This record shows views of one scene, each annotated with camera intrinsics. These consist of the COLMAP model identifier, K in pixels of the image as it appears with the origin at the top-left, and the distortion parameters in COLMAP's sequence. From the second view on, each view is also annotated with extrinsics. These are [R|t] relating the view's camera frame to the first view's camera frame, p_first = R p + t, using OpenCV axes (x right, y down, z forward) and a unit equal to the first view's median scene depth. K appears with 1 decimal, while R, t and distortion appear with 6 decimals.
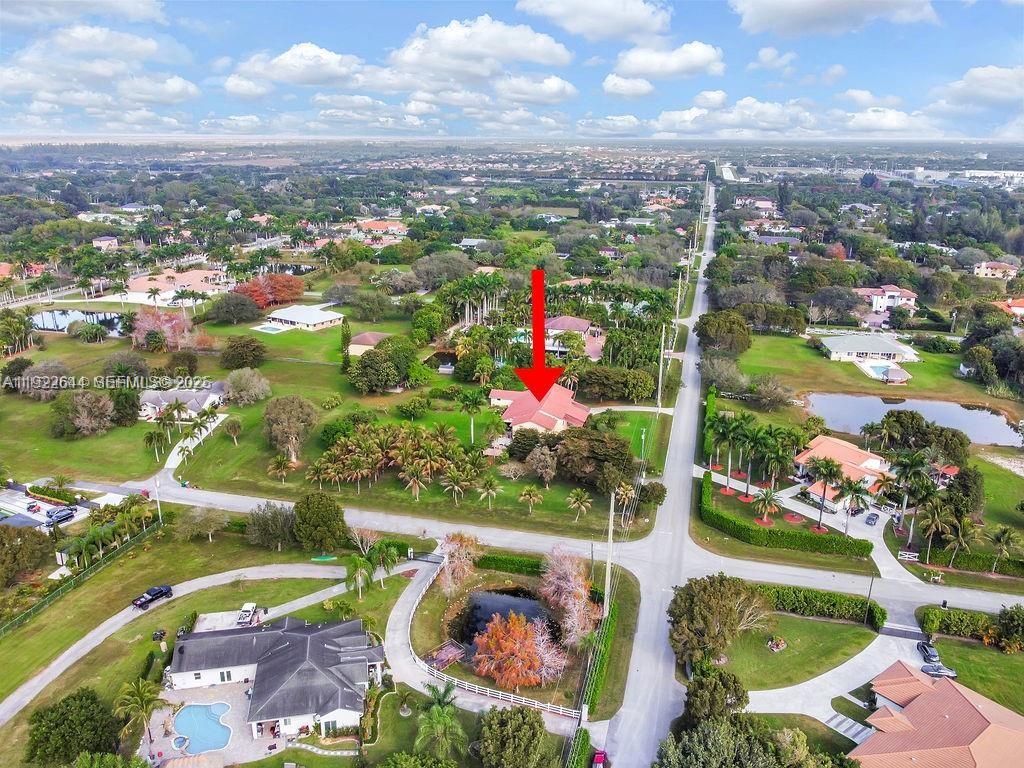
lens RADIAL K [[846.8, 0, 446.1], [0, 846.8, 383.6], [0, 0, 1]] dist [0.001465, 0.002823]
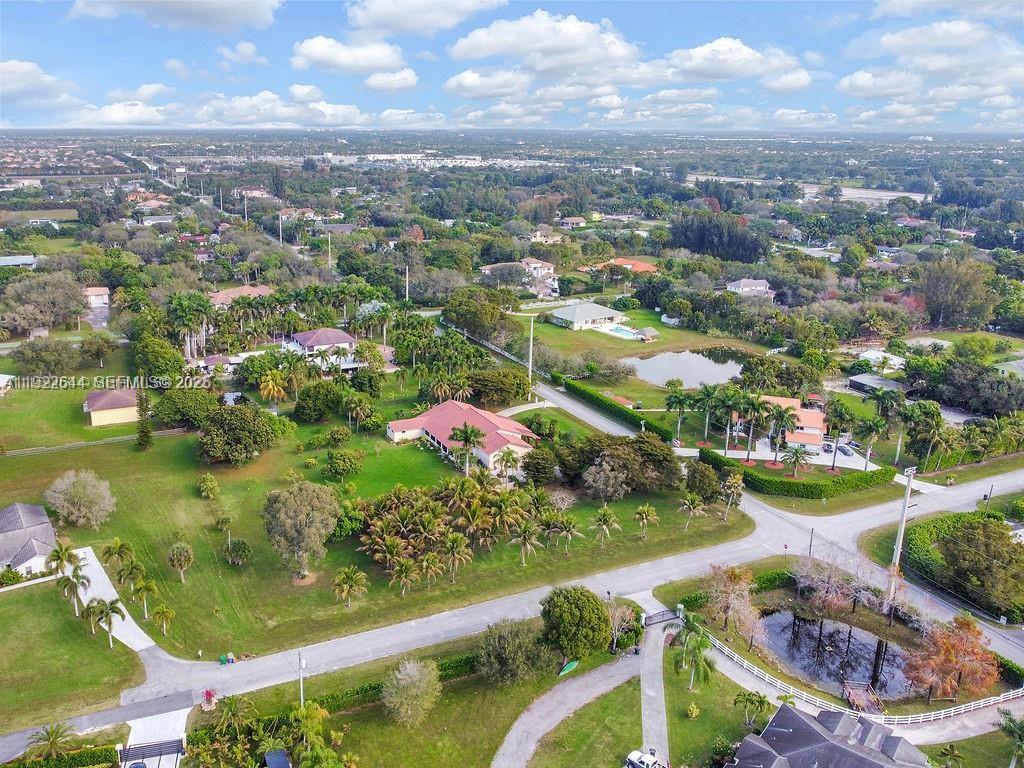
lens RADIAL K [[846.8, 0, 446.1], [0, 846.8, 383.6], [0, 0, 1]] dist [0.001465, 0.002823]
pose [[0.751229, -0.197276, 0.629871, -0.446964], [0.189016, 0.978622, 0.081071, -0.093728], [-0.632399, 0.058153, 0.772457, 0.287214]]
